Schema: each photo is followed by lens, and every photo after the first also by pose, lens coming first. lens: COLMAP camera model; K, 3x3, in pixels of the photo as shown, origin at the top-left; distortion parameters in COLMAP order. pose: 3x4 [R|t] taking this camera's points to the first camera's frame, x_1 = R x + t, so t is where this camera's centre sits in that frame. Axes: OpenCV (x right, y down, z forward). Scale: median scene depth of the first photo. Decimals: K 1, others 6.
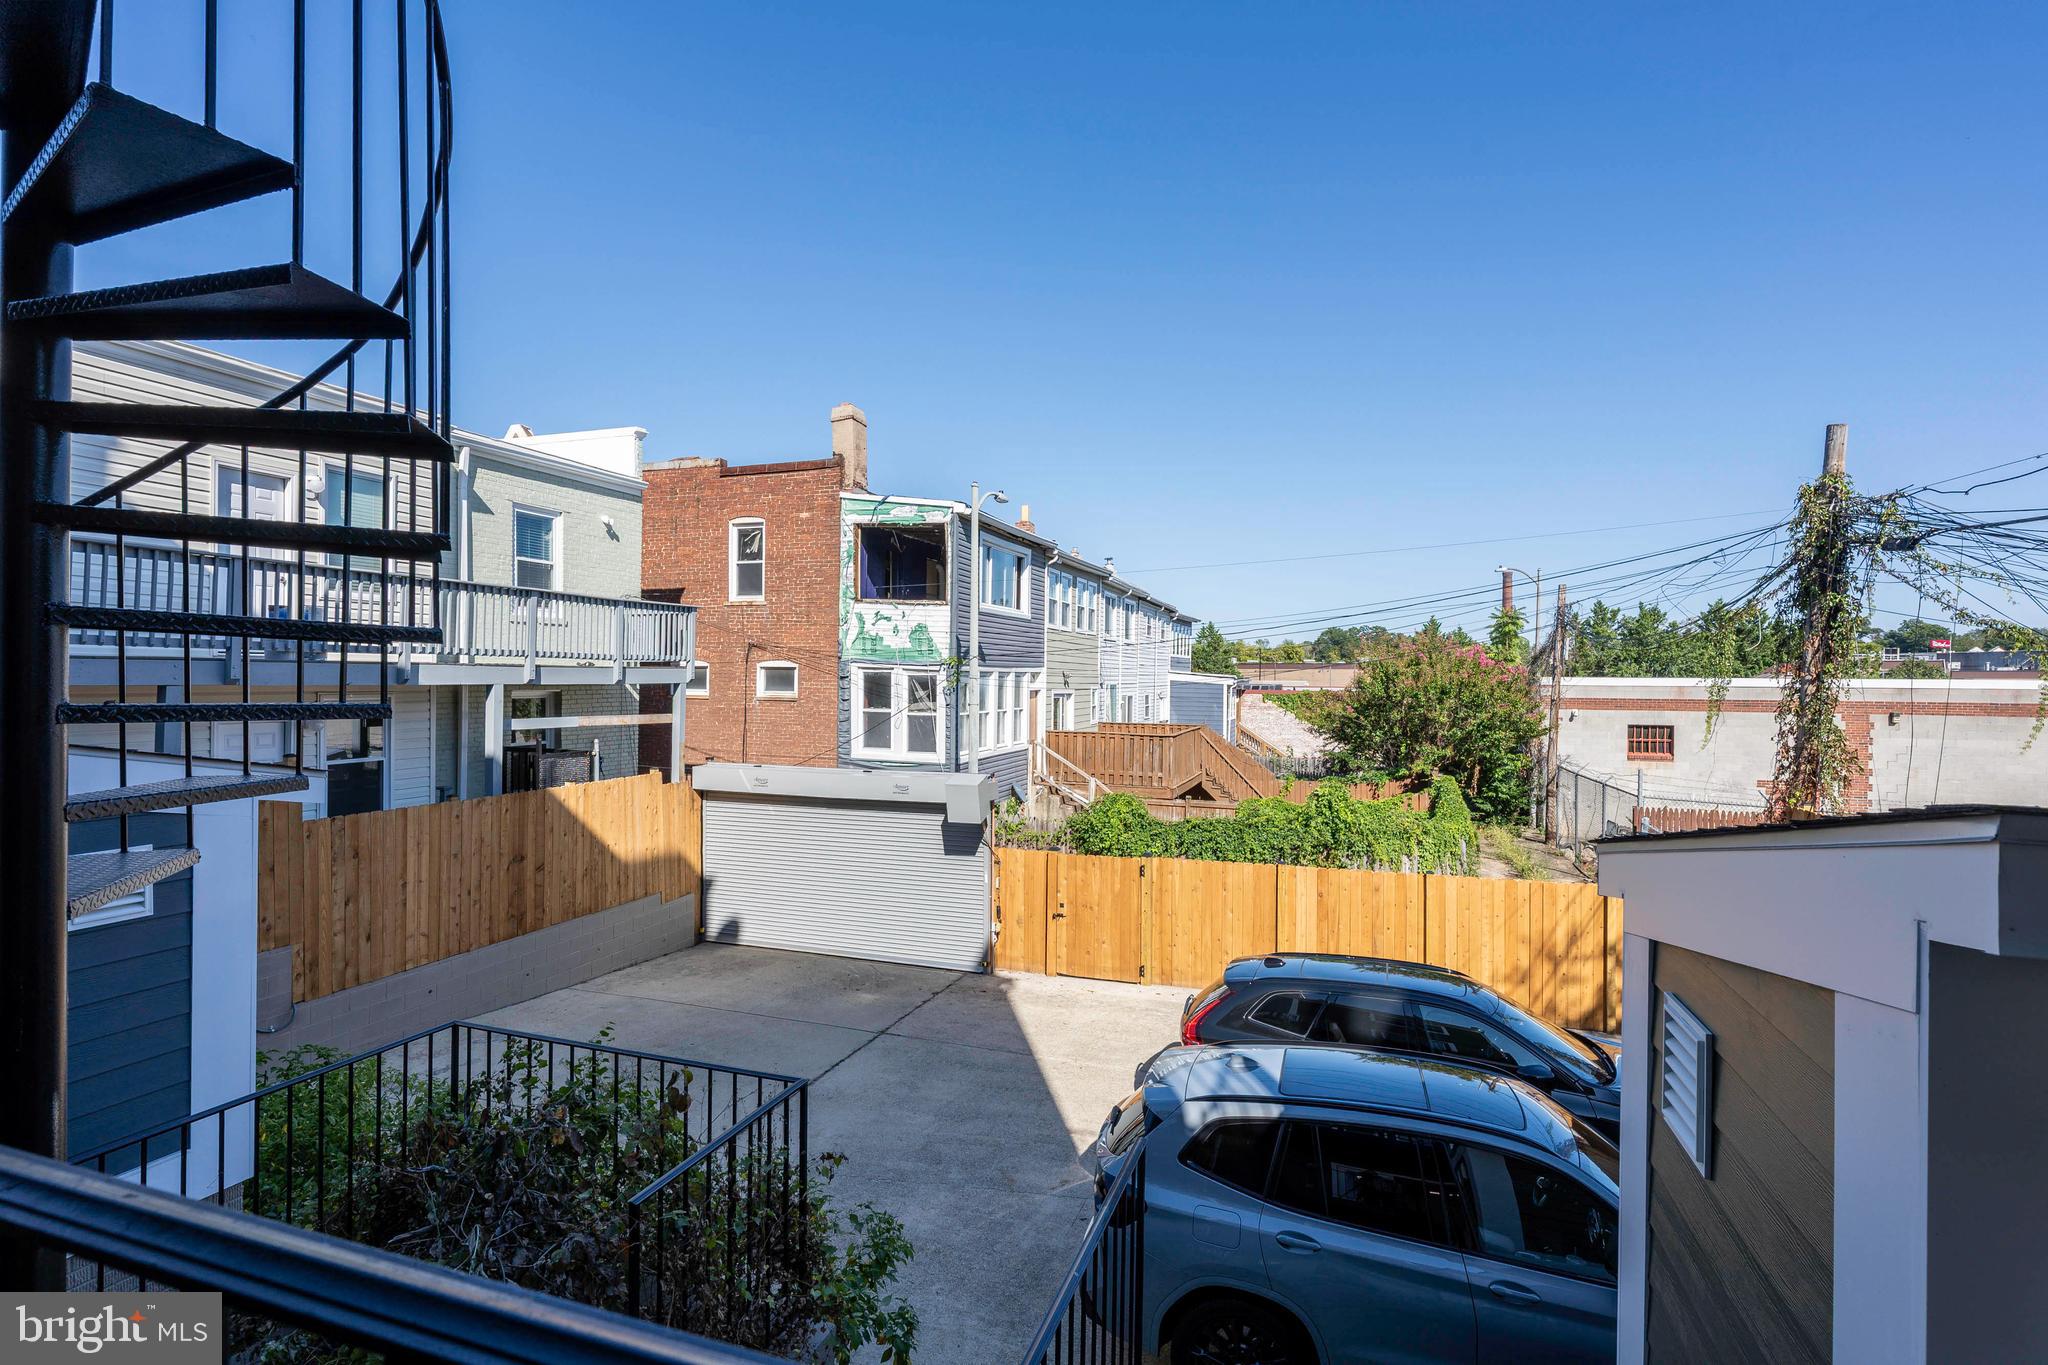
lens RADIAL K [[978.6, 0, 1020.8], [0, 978.6, 683.1], [0, 0, 1]] dist [-0.002290, -0.001843]
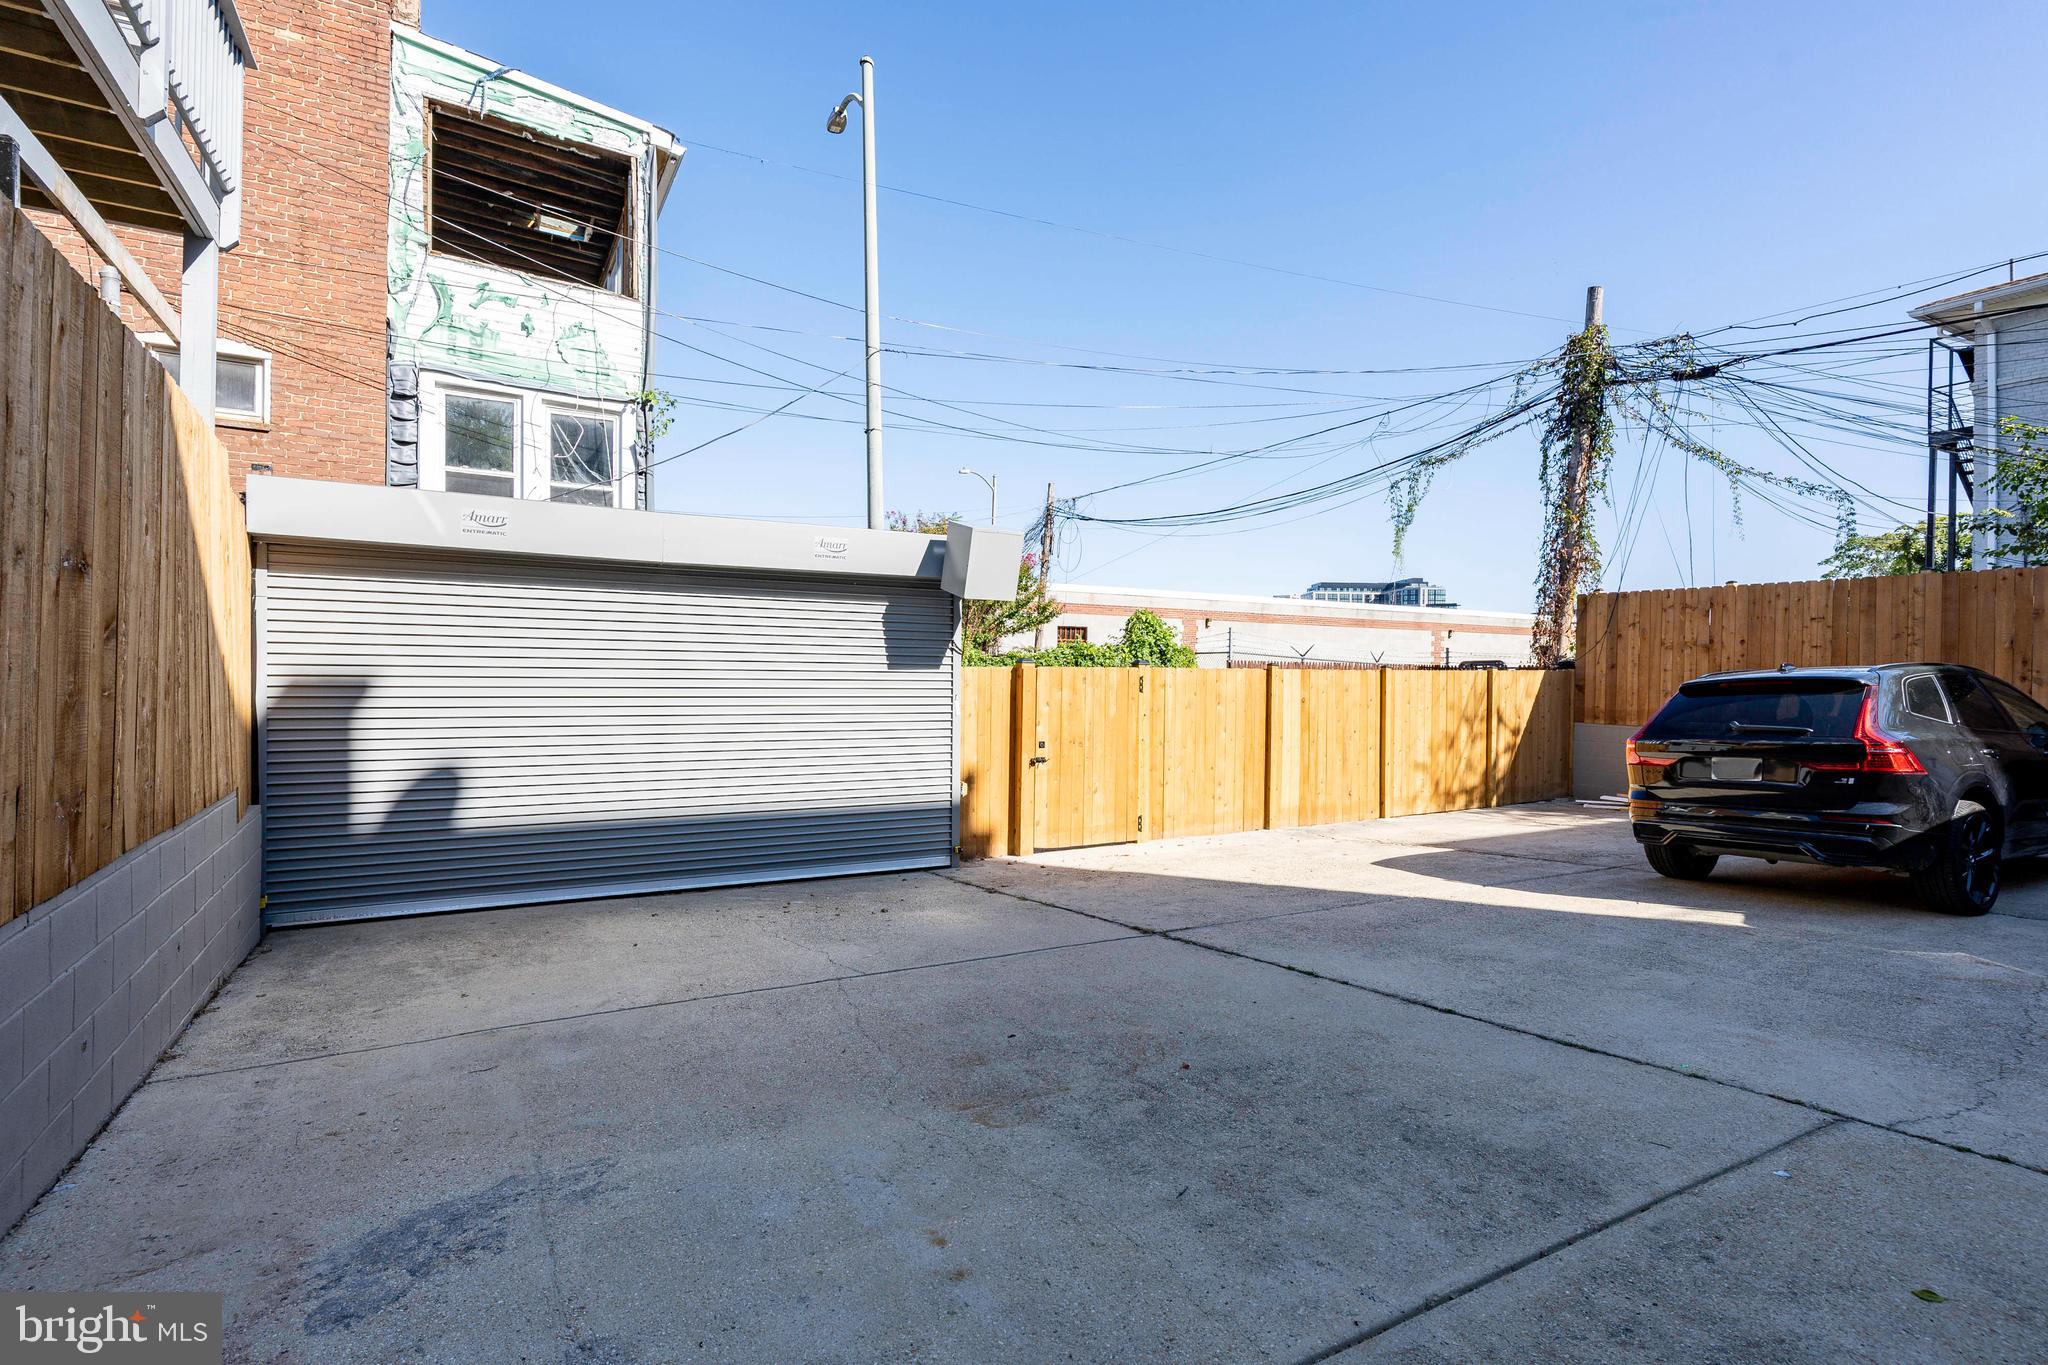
lens RADIAL K [[978.6, 0, 1014.9], [0, 978.6, 683.3], [0, 0, 1]] dist [-0.002290, -0.001843]
pose [[0.662519, -0.008481, 0.748997, -0.387014], [-0.003475, 0.999890, 0.014396, 0.146771], [-0.749037, -0.012140, 0.662417, 0.479831]]
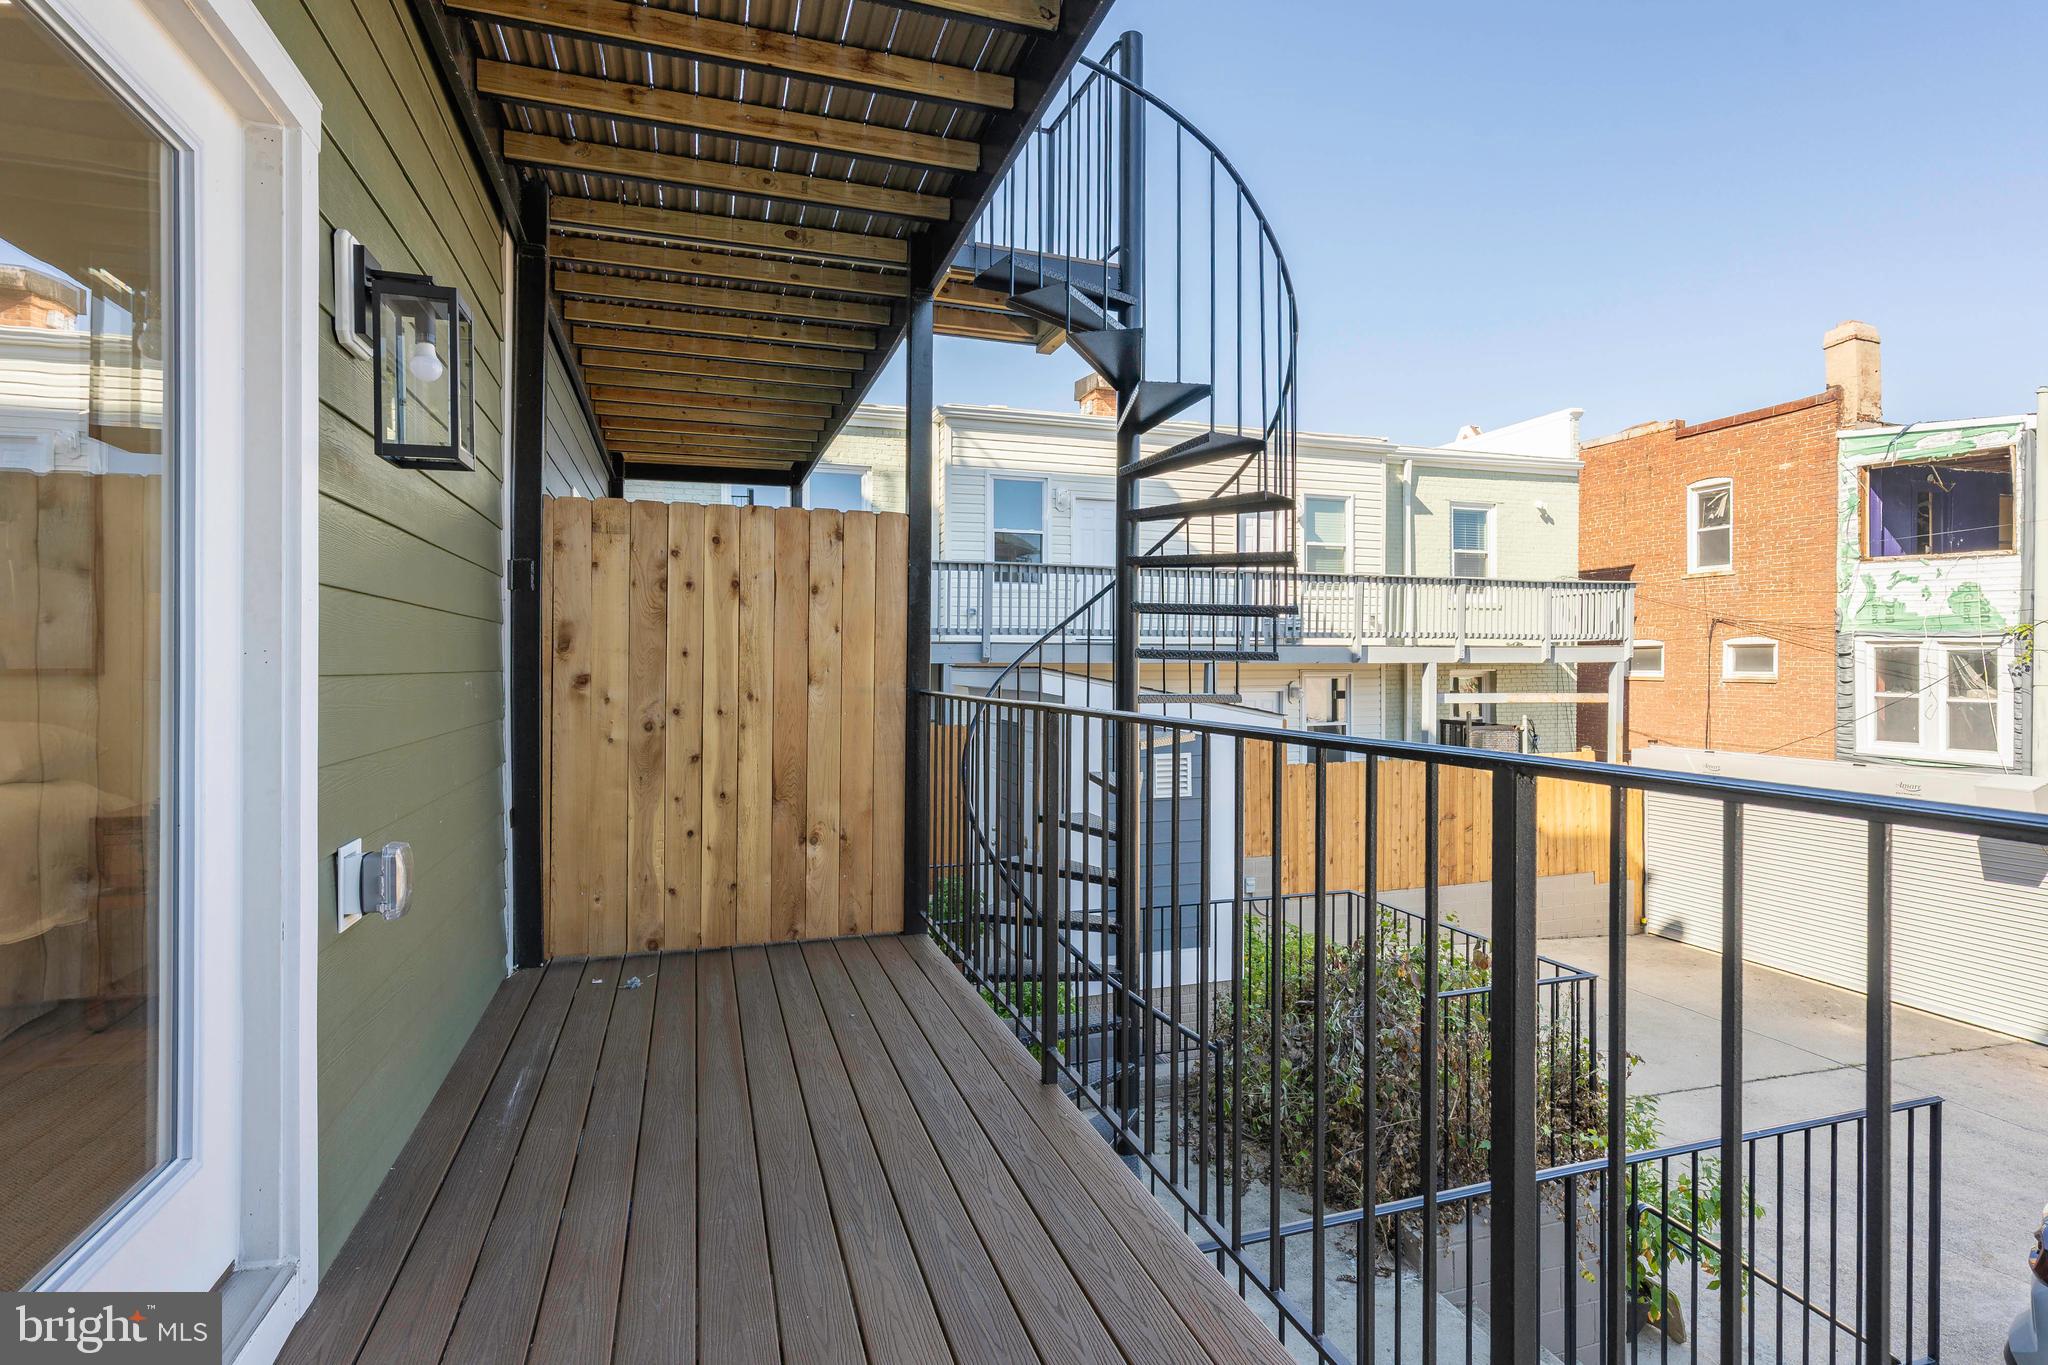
lens RADIAL K [[978.6, 0, 1009.1], [0, 978.6, 669.1], [0, 0, 1]] dist [-0.002290, -0.001843]
pose [[0.593955, -0.004896, -0.804484, 0.070004], [0.002162, 0.999988, -0.004489, 0.009456], [0.804496, 0.000927, 0.593958, -0.061643]]
